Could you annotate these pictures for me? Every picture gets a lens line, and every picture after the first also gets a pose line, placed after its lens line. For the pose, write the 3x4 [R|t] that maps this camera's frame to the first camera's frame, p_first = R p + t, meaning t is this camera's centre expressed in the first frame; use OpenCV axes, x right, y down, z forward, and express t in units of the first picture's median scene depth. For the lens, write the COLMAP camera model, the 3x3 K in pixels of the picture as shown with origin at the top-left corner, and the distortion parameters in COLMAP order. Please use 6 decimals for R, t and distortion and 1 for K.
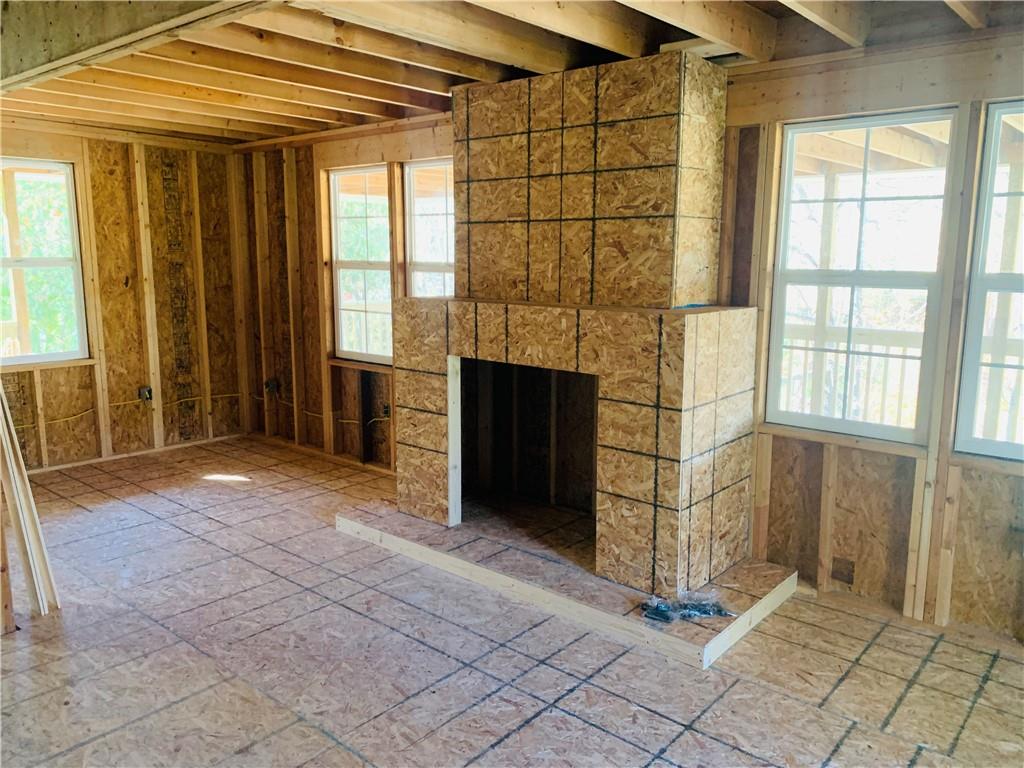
lens RADIAL K [[780.1, 0, 504.3], [0, 780.1, 380.8], [0, 0, 1]] dist [0.057788, -0.103118]
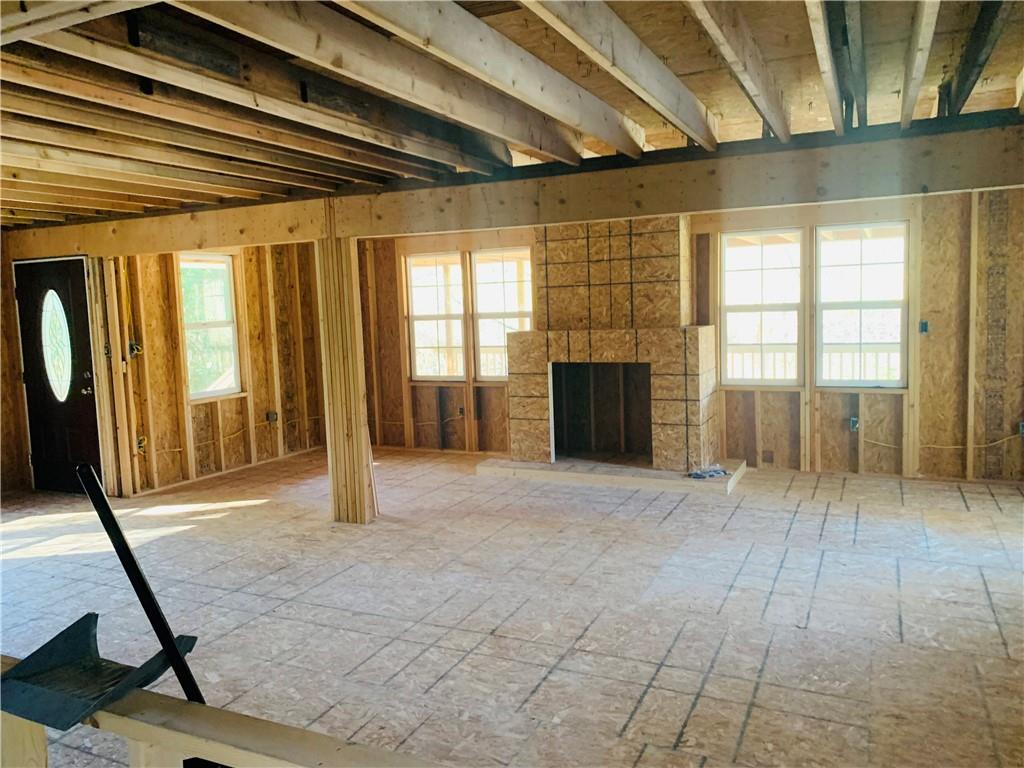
lens RADIAL K [[780.1, 0, 504.3], [0, 780.1, 380.8], [0, 0, 1]] dist [0.057788, -0.103118]
pose [[0.965000, -0.065318, 0.253986, -0.677493], [0.082981, 0.994776, -0.059455, 0.114921], [-0.248776, 0.078450, 0.965379, -0.728529]]
